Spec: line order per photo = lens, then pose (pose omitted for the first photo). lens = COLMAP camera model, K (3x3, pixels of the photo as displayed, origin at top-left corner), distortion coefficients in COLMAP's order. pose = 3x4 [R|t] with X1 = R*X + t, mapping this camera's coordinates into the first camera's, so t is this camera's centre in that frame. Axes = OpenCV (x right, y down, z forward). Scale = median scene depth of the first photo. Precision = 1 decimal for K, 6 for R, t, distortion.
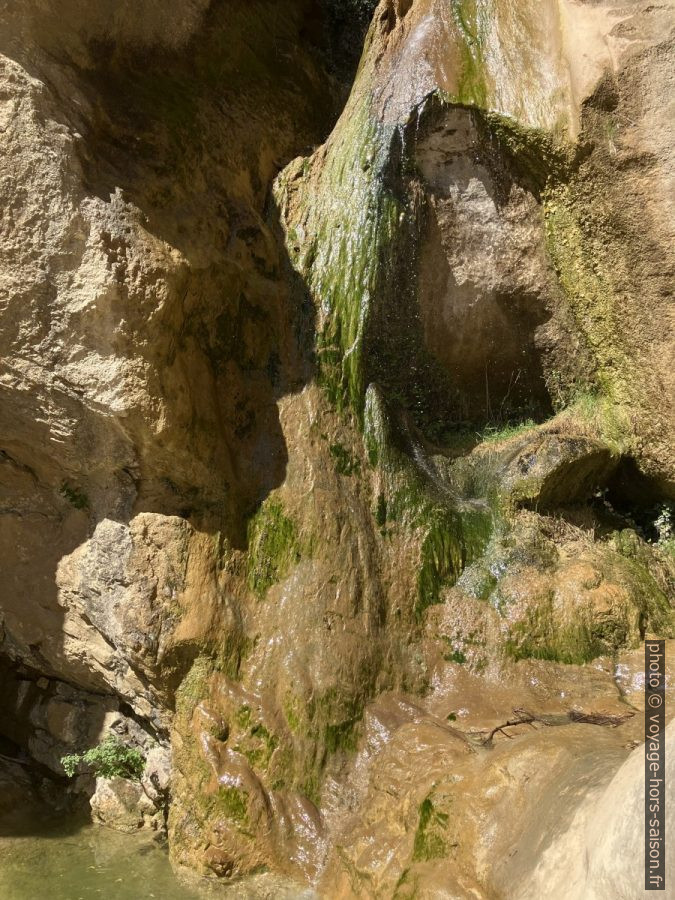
lens RADIAL K [[744.8, 0, 337.5], [0, 744.8, 450.0], [0, 0, 1]] dist [0.024862, -0.009593]
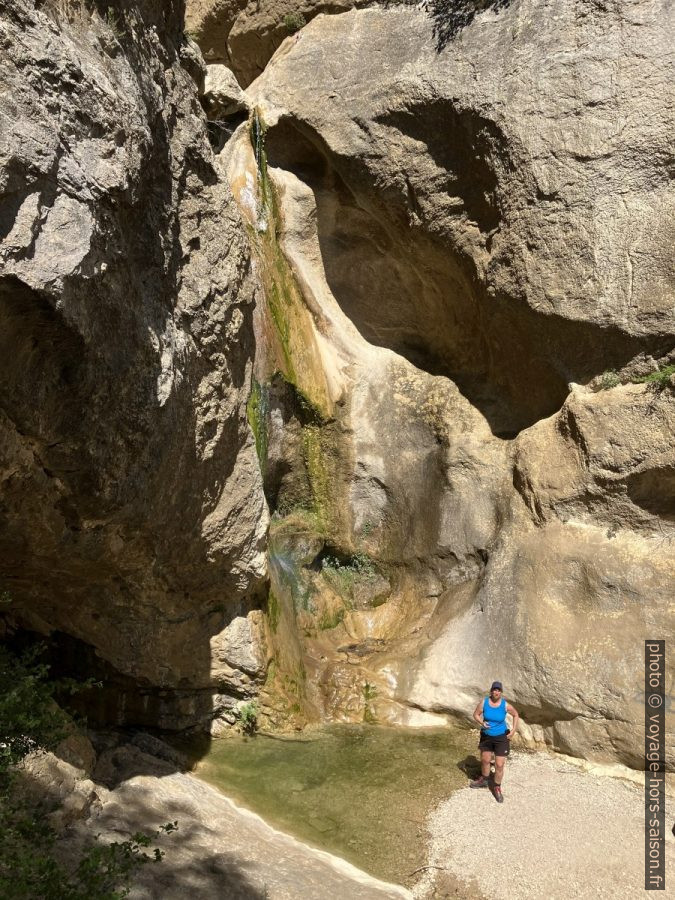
lens RADIAL K [[744.8, 0, 337.5], [0, 744.8, 450.0], [0, 0, 1]] dist [0.024862, -0.009593]
pose [[0.485051, -0.047264, 0.873208, -1.748445], [-0.180984, 0.971494, 0.153117, -0.663847], [-0.855553, -0.232306, 0.462670, -0.162813]]
